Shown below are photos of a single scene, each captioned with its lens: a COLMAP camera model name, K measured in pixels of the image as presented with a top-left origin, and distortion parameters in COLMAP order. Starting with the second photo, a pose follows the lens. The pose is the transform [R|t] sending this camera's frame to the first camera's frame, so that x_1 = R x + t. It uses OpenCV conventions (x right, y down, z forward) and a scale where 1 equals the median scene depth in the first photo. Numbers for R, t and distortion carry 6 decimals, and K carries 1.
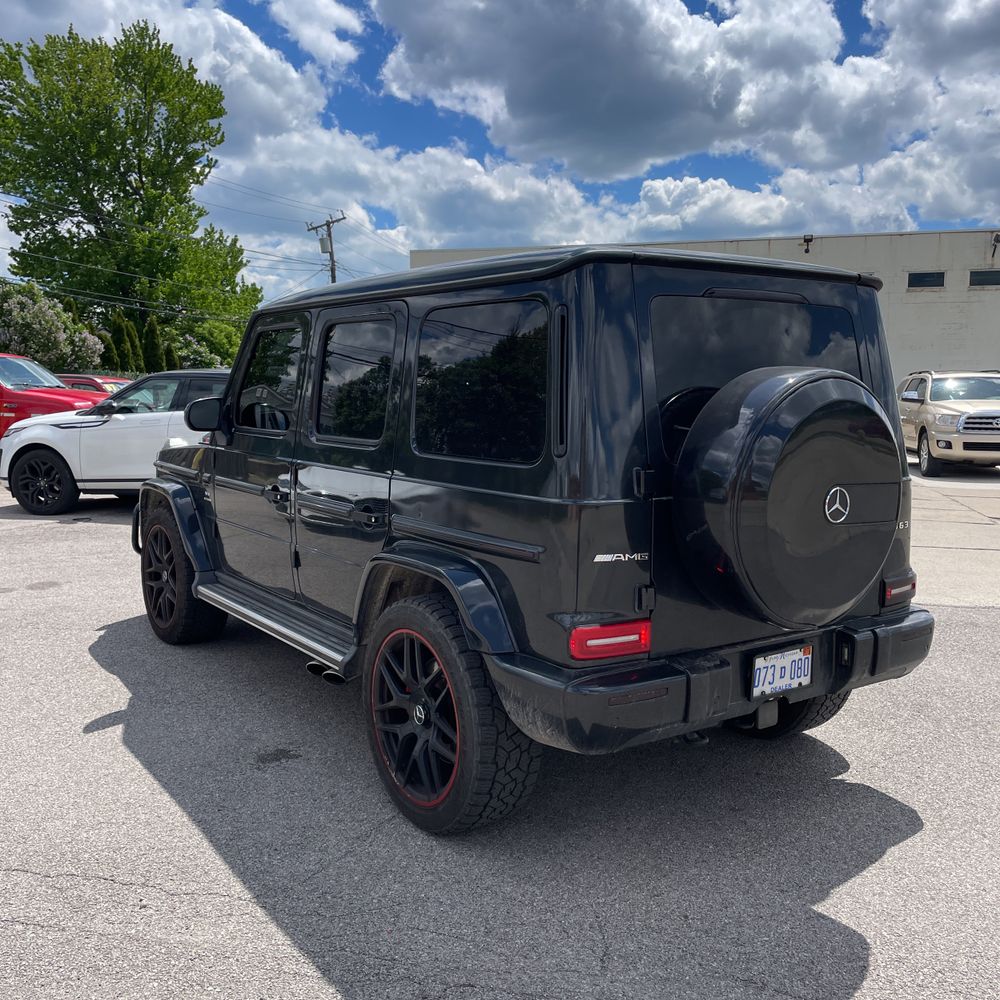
lens RADIAL K [[1027.4, 0, 501.0], [0, 1027.4, 486.1], [0, 0, 1]] dist [0.023009, -0.042976]
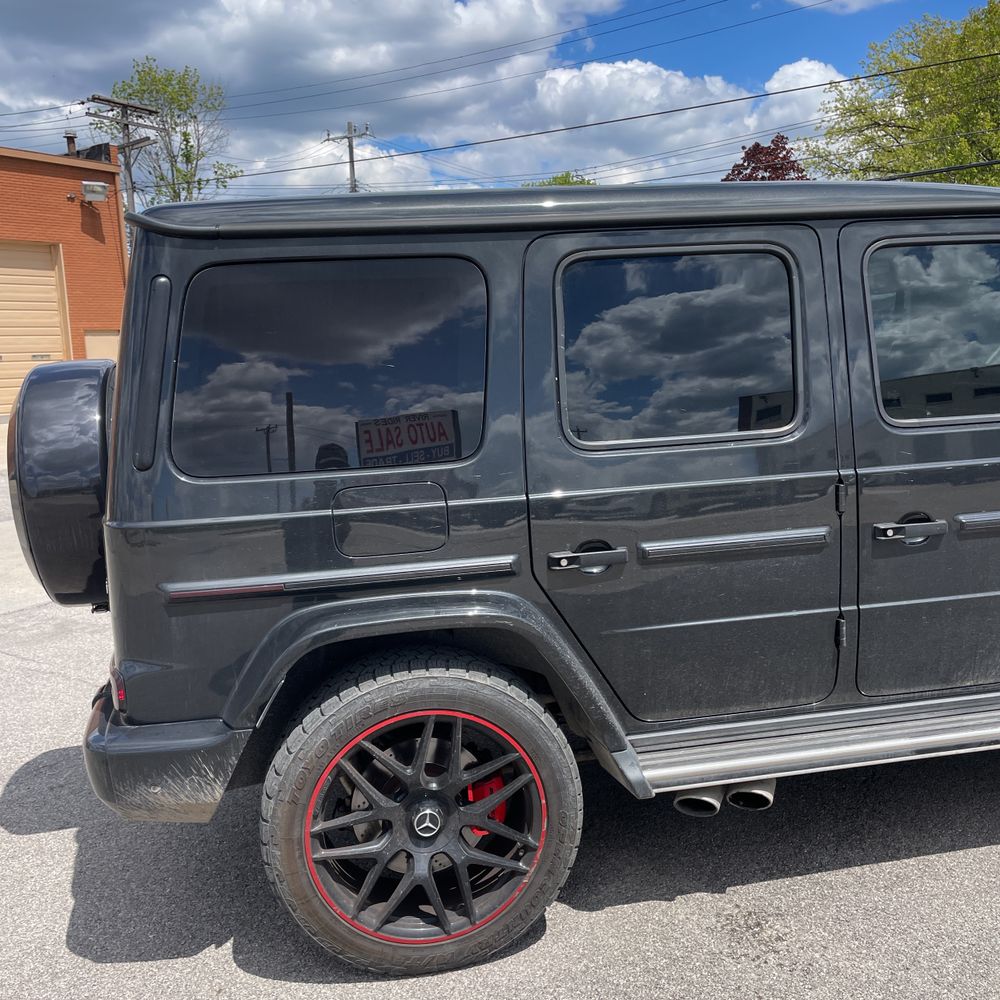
lens RADIAL K [[1013.1, 0, 512.6], [0, 1013.1, 501.0], [0, 0, 1]] dist [0.083399, -0.126615]
pose [[-0.420363, 0.144320, -0.895805, 0.067949], [-0.038700, 0.983519, 0.176612, -0.011424], [0.906530, 0.108909, -0.407850, 0.117723]]
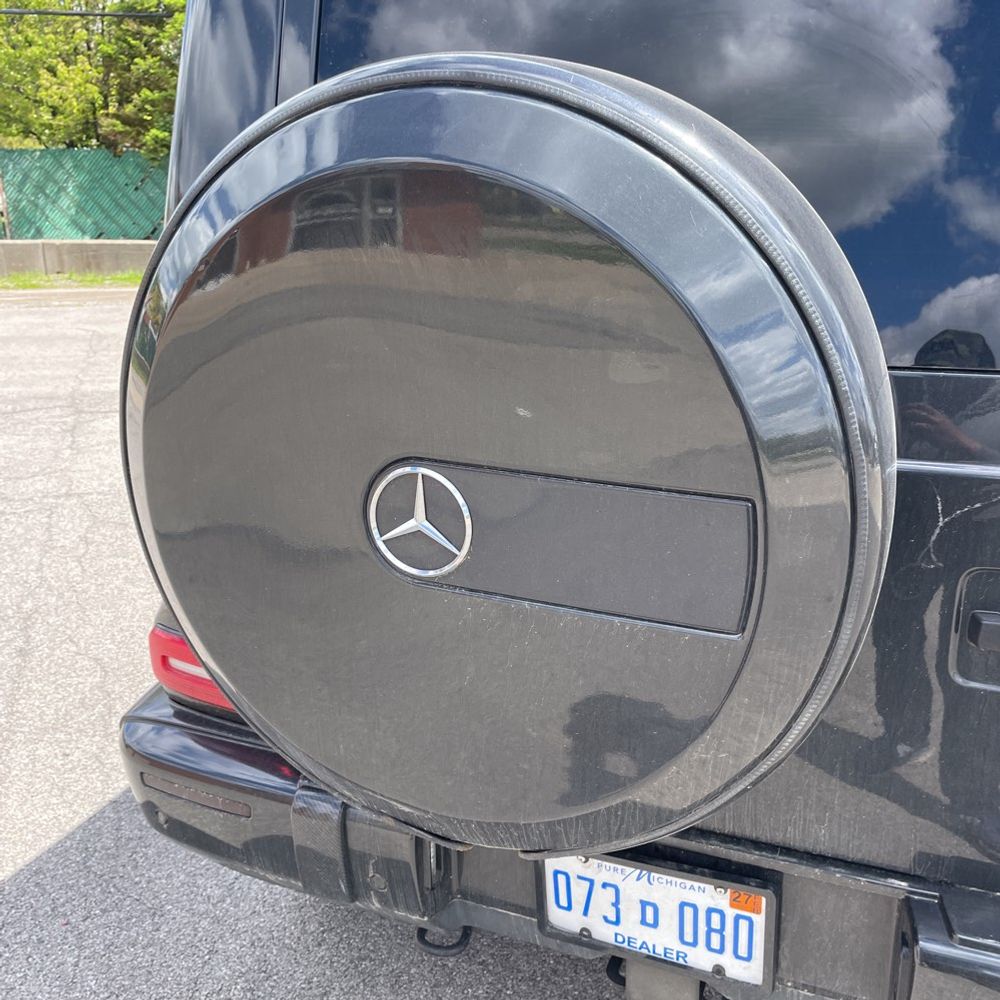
lens RADIAL K [[1001.7, 0, 500.0], [0, 1001.7, 500.0], [0, 0, 1]] dist [0.060581, -0.089339]
pose [[0.550745, 0.218731, -0.805504, 0.035600], [-0.055349, 0.972499, 0.226234, -0.003446], [0.832837, -0.080014, 0.547705, 0.053137]]
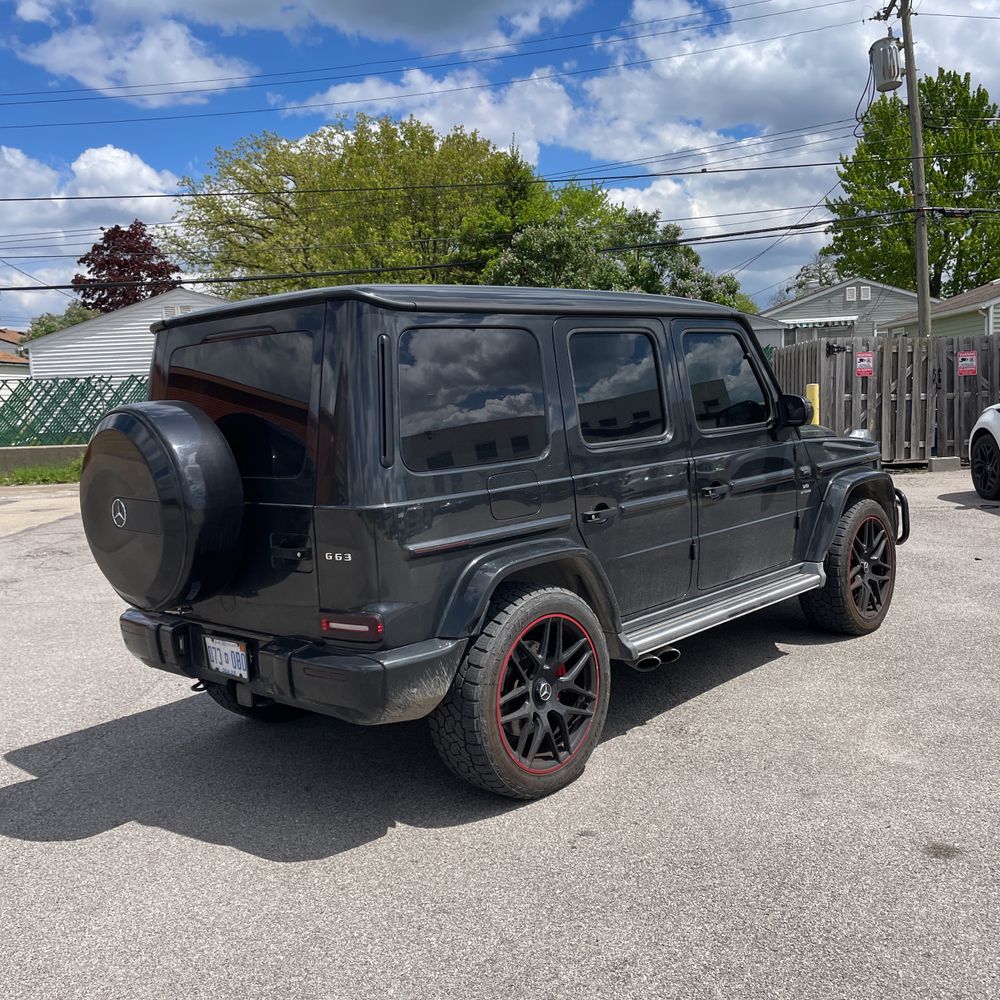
lens RADIAL K [[1013.1, 0, 512.6], [0, 1013.1, 501.0], [0, 0, 1]] dist [0.083399, -0.126615]
pose [[0.209041, 0.079096, -0.974703, 0.101201], [-0.033868, 0.996711, 0.073618, -0.006407], [0.977320, 0.017622, 0.211033, 0.074554]]
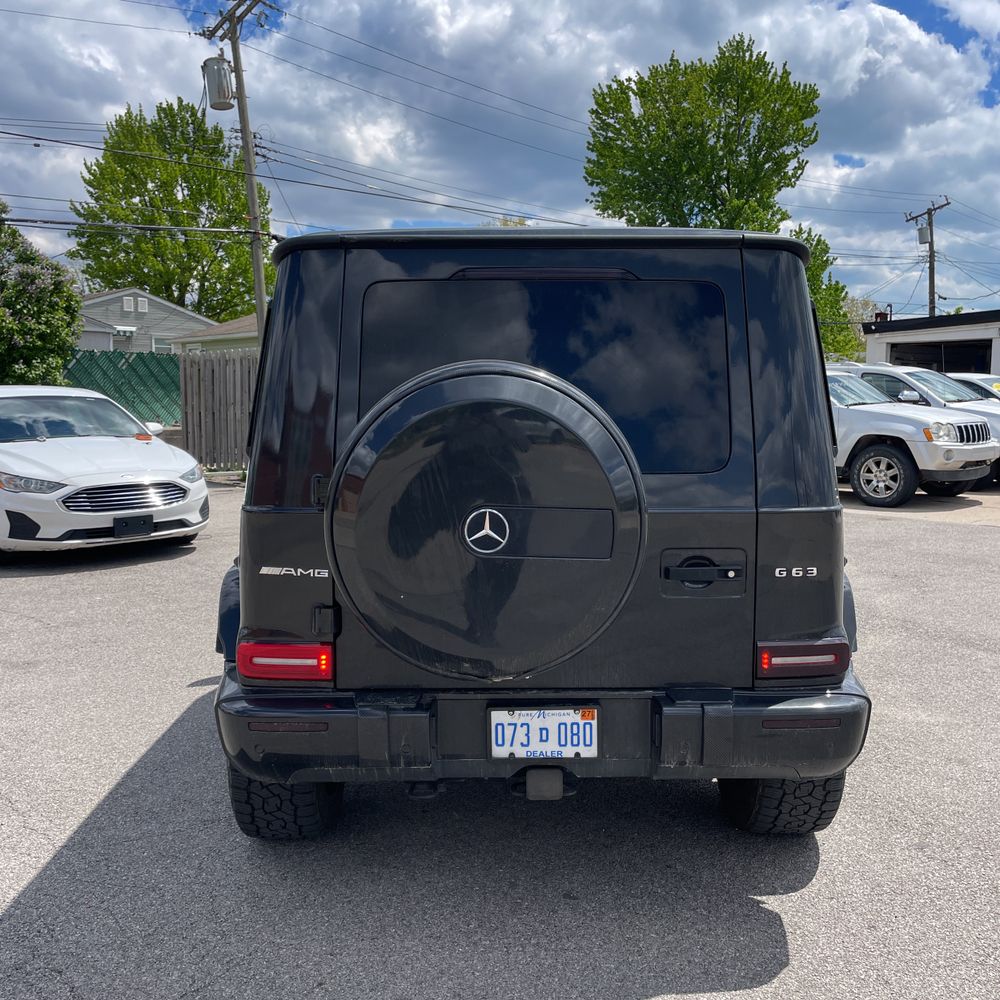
lens RADIAL K [[1001.7, 0, 500.0], [0, 1001.7, 500.0], [0, 0, 1]] dist [0.060581, -0.089339]
pose [[0.823795, 0.051703, -0.564525, 0.047538], [-0.043657, 0.998661, 0.027757, -0.001670], [0.565204, 0.001779, 0.824949, 0.022906]]
